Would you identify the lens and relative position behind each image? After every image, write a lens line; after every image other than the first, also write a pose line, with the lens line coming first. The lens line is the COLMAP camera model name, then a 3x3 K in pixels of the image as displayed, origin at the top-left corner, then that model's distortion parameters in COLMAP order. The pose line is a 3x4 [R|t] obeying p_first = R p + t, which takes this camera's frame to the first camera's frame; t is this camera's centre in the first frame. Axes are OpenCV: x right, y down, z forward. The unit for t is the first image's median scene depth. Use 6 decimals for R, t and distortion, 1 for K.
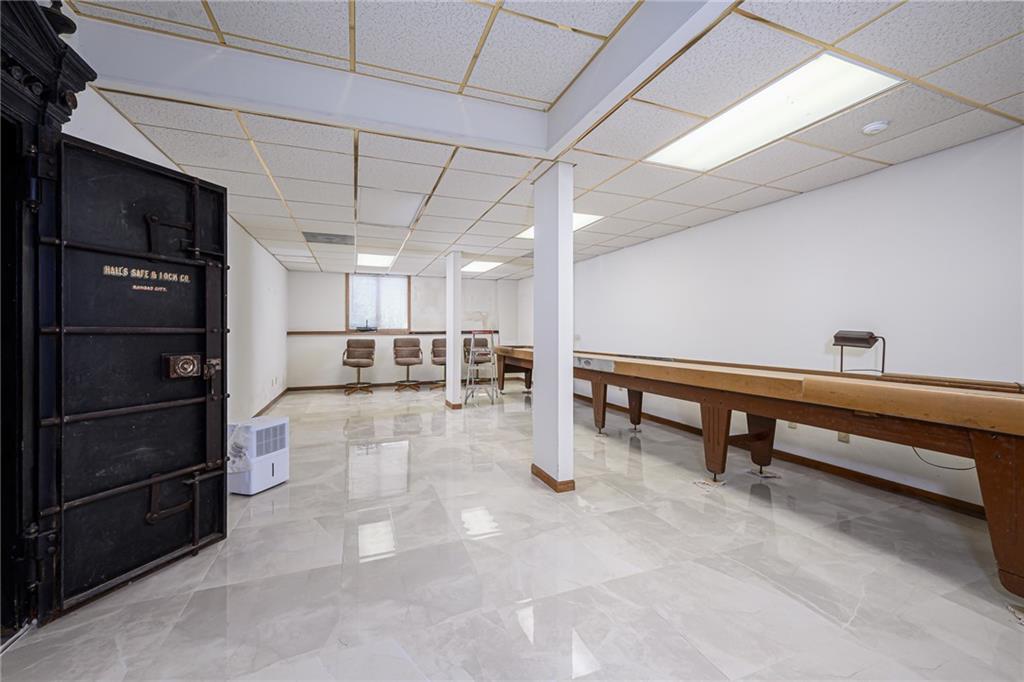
lens RADIAL K [[408.3, 0, 511.4], [0, 408.3, 335.3], [0, 0, 1]] dist [0.004088, -0.000066]
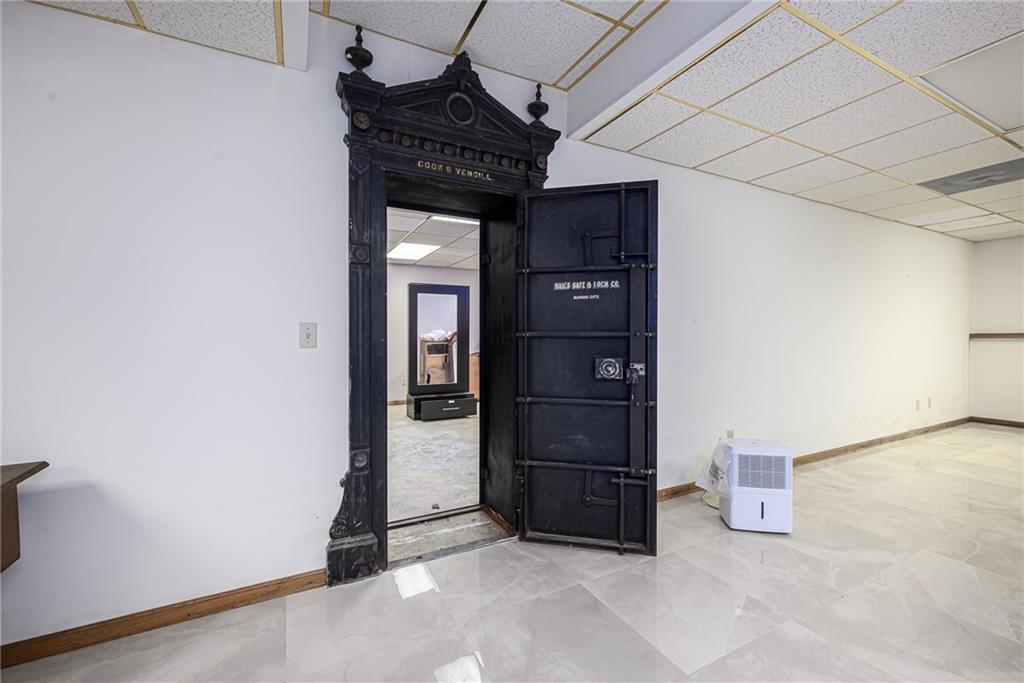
lens RADIAL K [[425.1, 0, 512.3], [0, 425.1, 340.8], [0, 0, 1]] dist [0.002034, 0.000015]
pose [[0.114697, 0.014142, -0.993300, 0.252073], [-0.006576, 0.999888, 0.013476, -0.008393], [0.993379, 0.004986, 0.114777, 0.632081]]
